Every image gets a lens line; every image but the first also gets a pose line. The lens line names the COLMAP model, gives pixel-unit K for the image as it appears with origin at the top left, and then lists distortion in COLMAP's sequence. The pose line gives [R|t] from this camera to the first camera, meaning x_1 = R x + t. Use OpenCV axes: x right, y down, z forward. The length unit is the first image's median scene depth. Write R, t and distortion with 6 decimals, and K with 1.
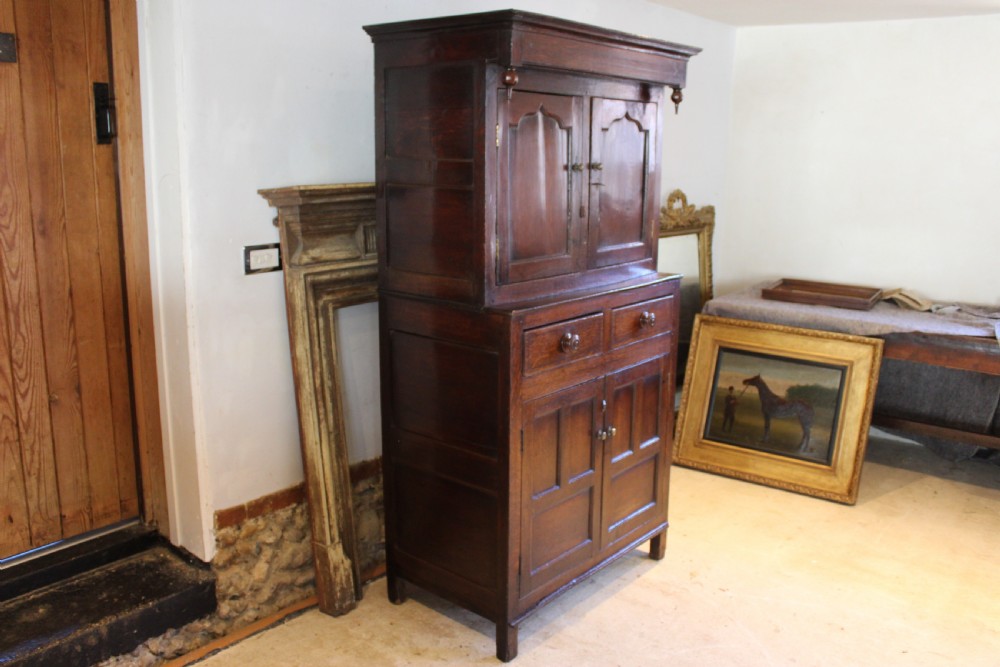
lens RADIAL K [[870.6, 0, 492.0], [0, 870.6, 327.1], [0, 0, 1]] dist [-0.156795, 0.142308]
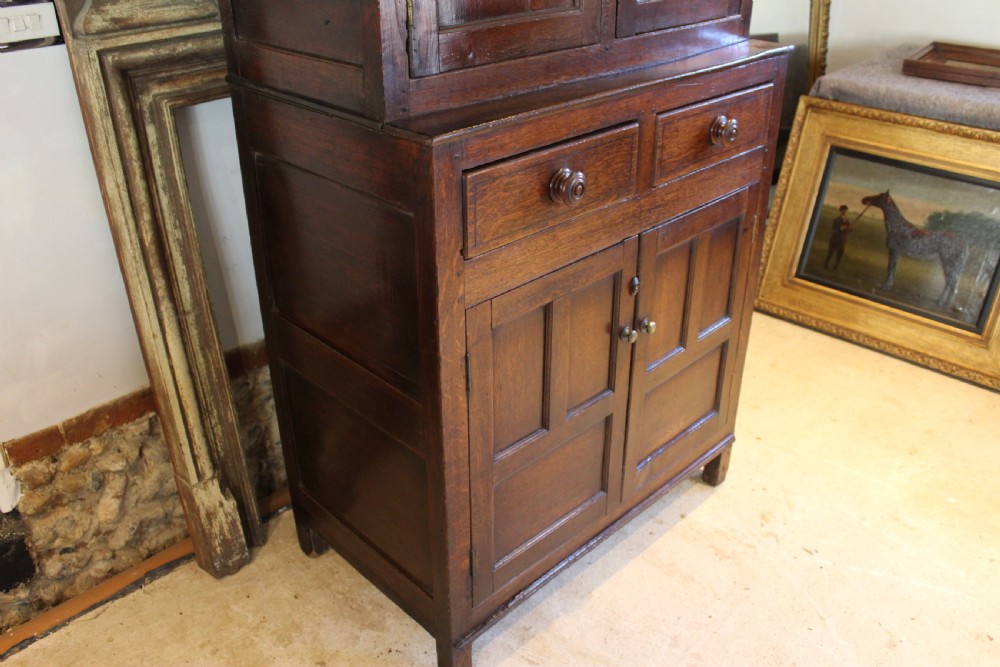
lens RADIAL K [[870.6, 0, 492.0], [0, 870.6, 327.1], [0, 0, 1]] dist [-0.156795, 0.142308]
pose [[0.996093, 0.031488, -0.082512, 0.082053], [-0.006583, 0.958154, 0.286178, -0.044882], [0.088070, -0.284516, 0.954617, 0.434908]]
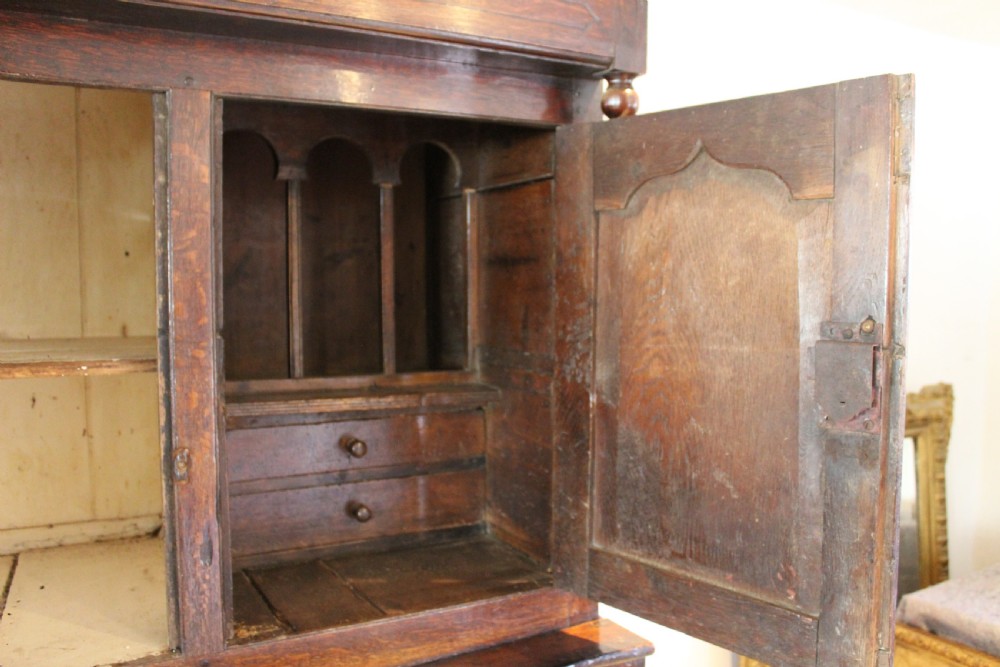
lens RADIAL K [[873.3, 0, 495.2], [0, 873.3, 328.2], [0, 0, 1]] dist [-0.157914, 0.142557]
pose [[0.936162, 0.014511, -0.351269, 0.299740], [-0.068191, 0.987668, -0.140934, -0.139981], [0.344892, 0.155890, 0.925607, 0.721884]]
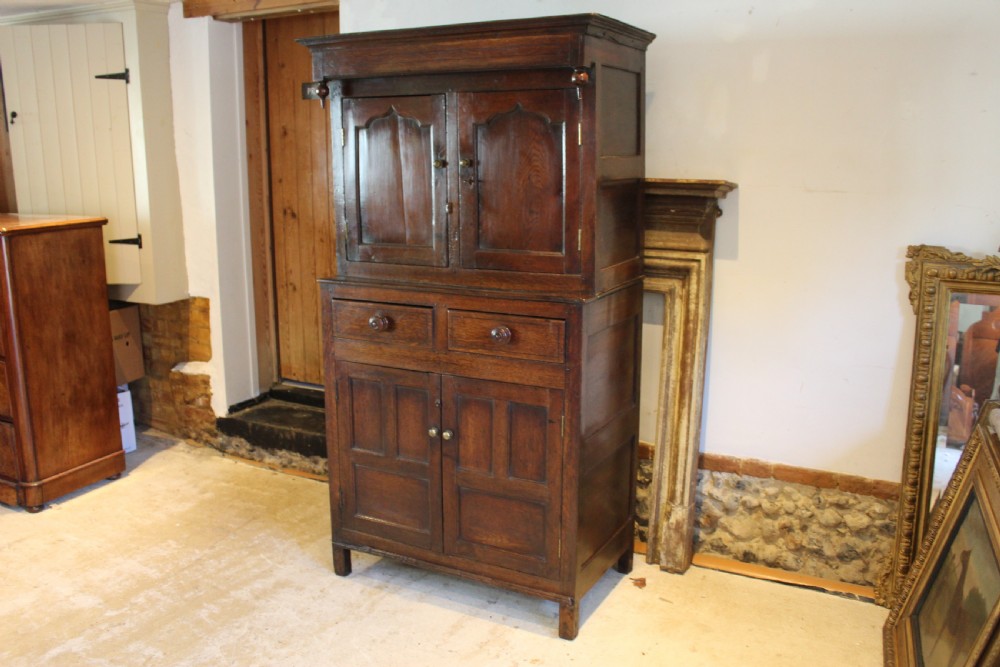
lens RADIAL K [[873.3, 0, 495.2], [0, 873.3, 328.2], [0, 0, 1]] dist [-0.157914, 0.142557]
pose [[0.218806, 0.187416, -0.957601, 1.065472], [-0.194548, 0.970057, 0.145401, -0.149059], [0.956177, 0.154485, 0.248715, 0.788884]]
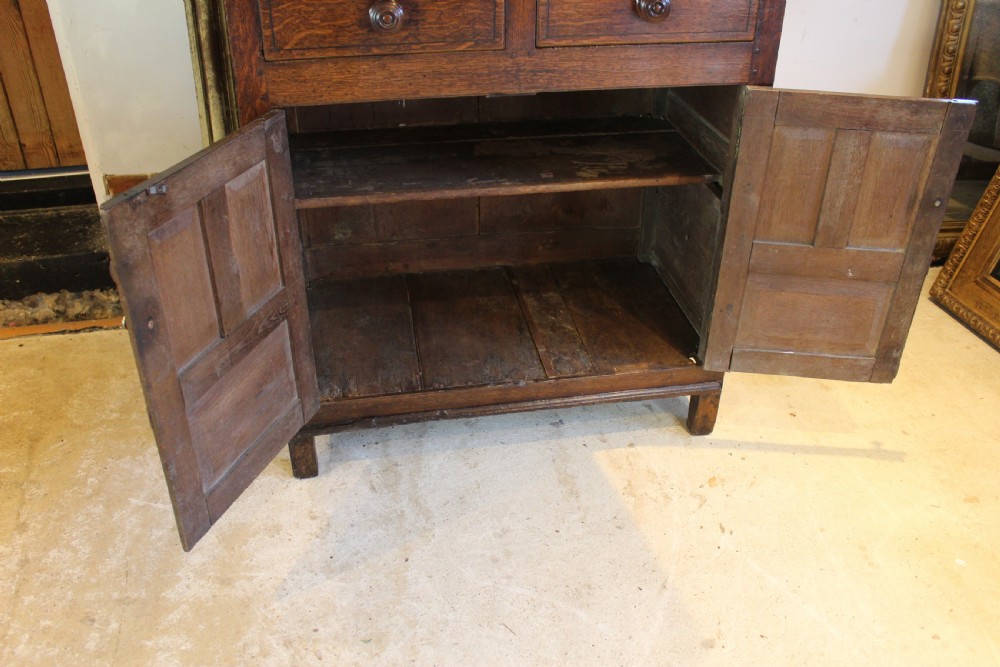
lens RADIAL K [[873.3, 0, 495.2], [0, 873.3, 328.2], [0, 0, 1]] dist [-0.157914, 0.142557]
pose [[0.773376, 0.335219, -0.538069, 0.447981], [-0.127386, 0.913621, 0.386095, -0.016880], [0.621017, -0.230054, 0.749275, 0.544294]]
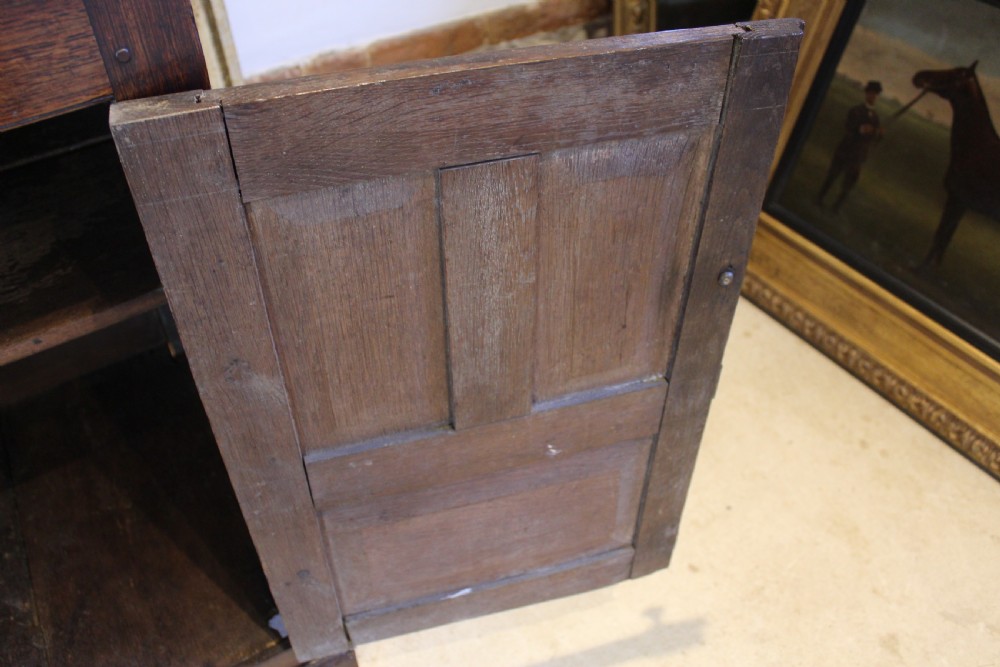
lens RADIAL K [[855.6, 0, 495.8], [0, 855.6, 327.8], [0, 0, 1]] dist [-0.156390, 0.135285]
pose [[0.953950, 0.197853, -0.225463, 0.338221], [-0.046573, 0.840206, 0.540264, -0.021113], [0.296328, -0.504884, 0.810729, 0.968180]]
